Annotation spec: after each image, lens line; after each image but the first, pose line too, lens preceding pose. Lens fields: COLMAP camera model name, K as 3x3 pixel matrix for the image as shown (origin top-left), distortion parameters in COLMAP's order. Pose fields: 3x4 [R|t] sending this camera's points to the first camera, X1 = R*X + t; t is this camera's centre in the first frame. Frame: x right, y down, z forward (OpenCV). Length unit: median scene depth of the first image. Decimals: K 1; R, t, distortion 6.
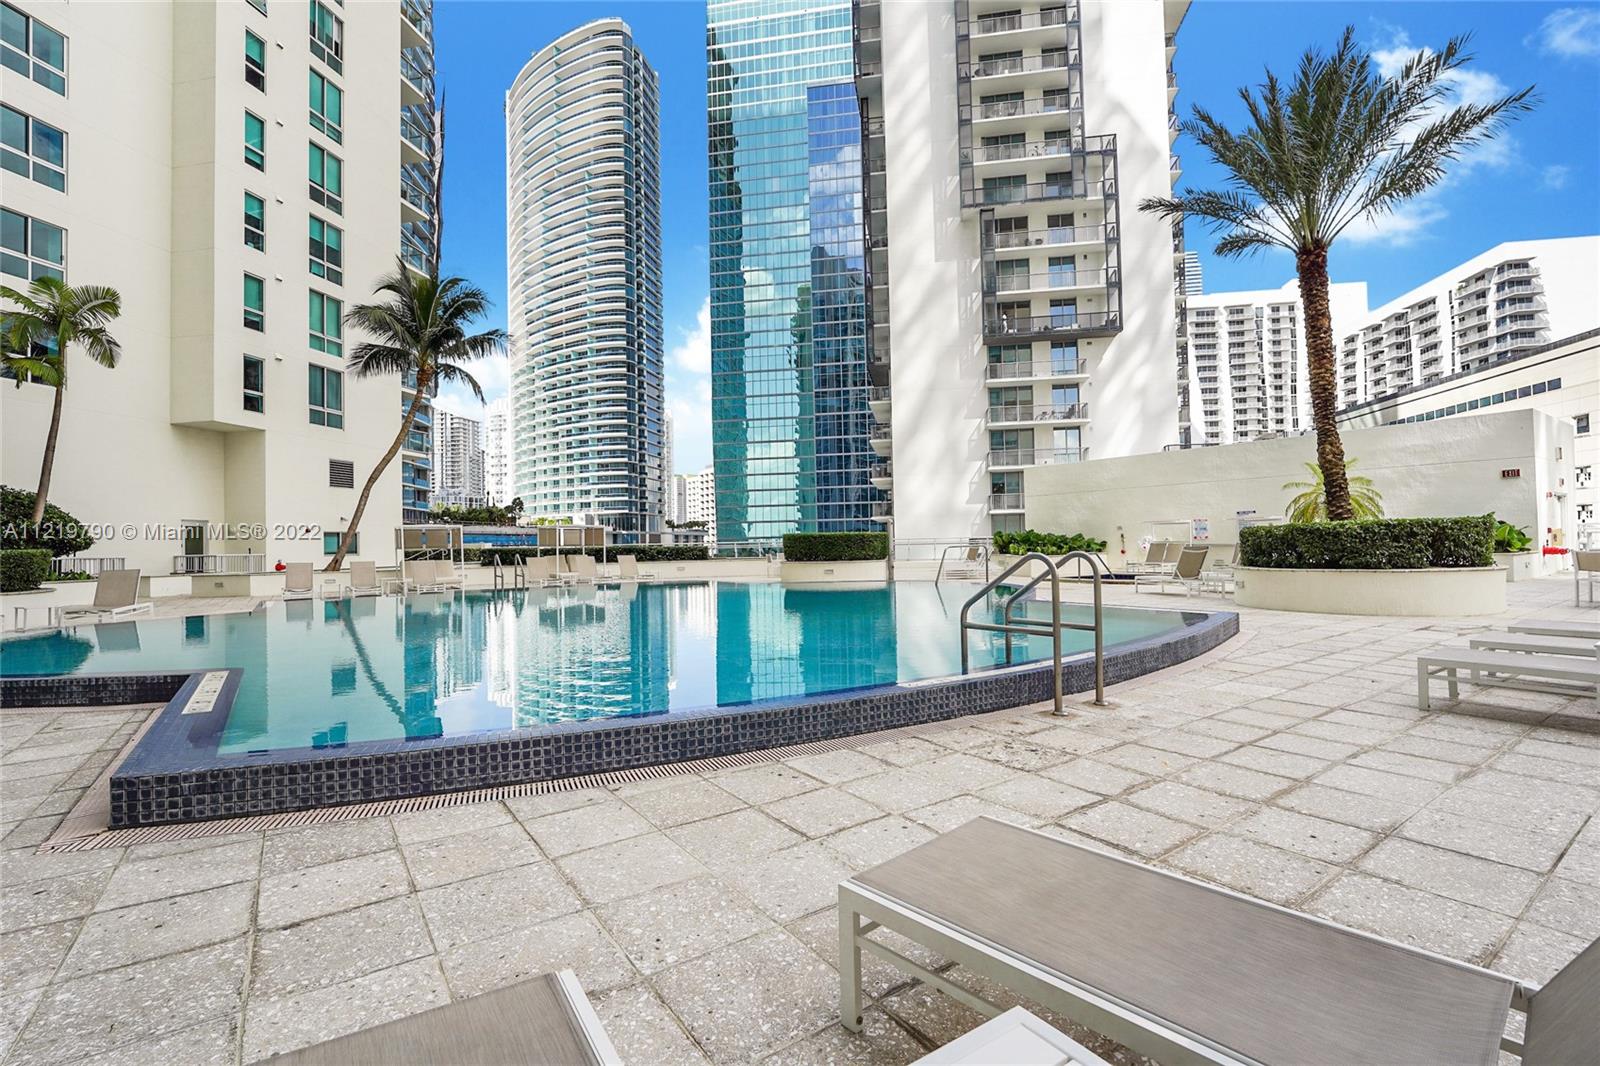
lens RADIAL K [[714.4, 0, 800.0], [0, 714.4, 533.0], [0, 0, 1]] dist [-0.004182, -0.000105]
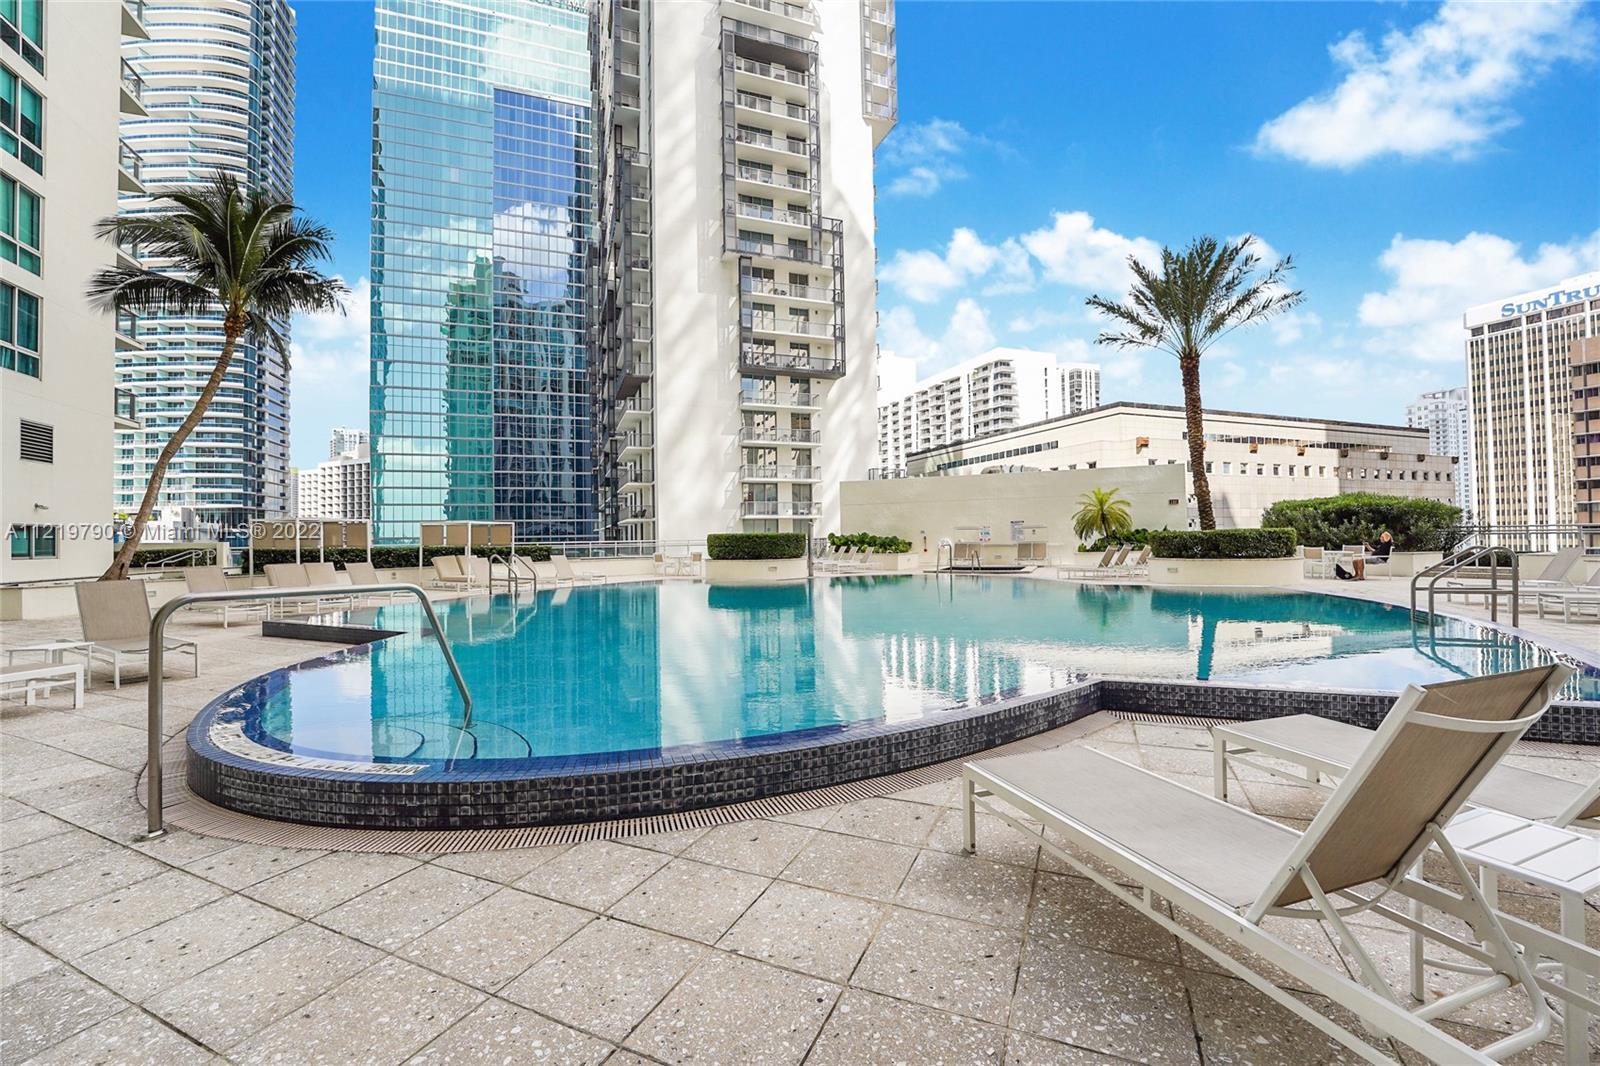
lens RADIAL K [[644.4, 0, 796.8], [0, 644.4, 526.3], [0, 0, 1]] dist [-0.010968, 0.000111]
pose [[0.869969, 0.015779, 0.492854, -0.168983], [-0.009032, 0.999830, -0.016067, 0.001772], [-0.493023, 0.009527, 0.869964, 0.050219]]
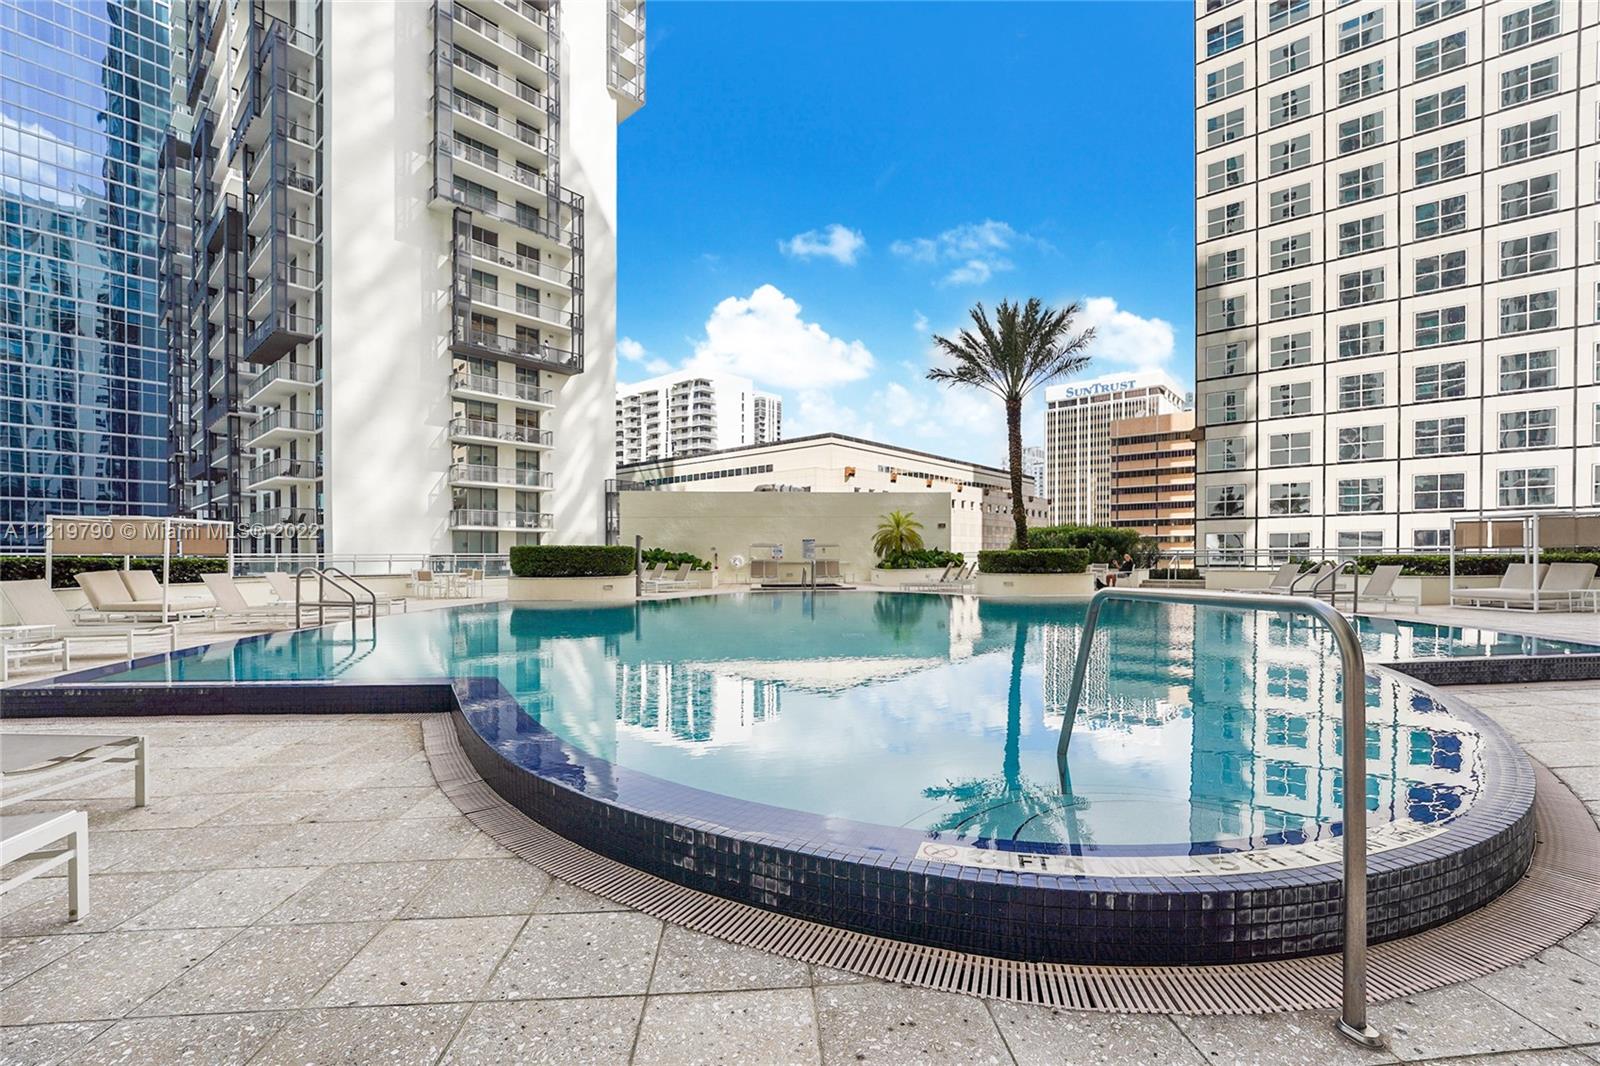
lens RADIAL K [[668.3, 0, 805.7], [0, 668.3, 553.1], [0, 0, 1]] dist [-0.002367, -0.000034]
pose [[0.534767, 0.021217, 0.844733, -0.228836], [-0.020024, 0.999722, -0.012433, 0.006186], [-0.844762, -0.010266, 0.535044, 0.129299]]
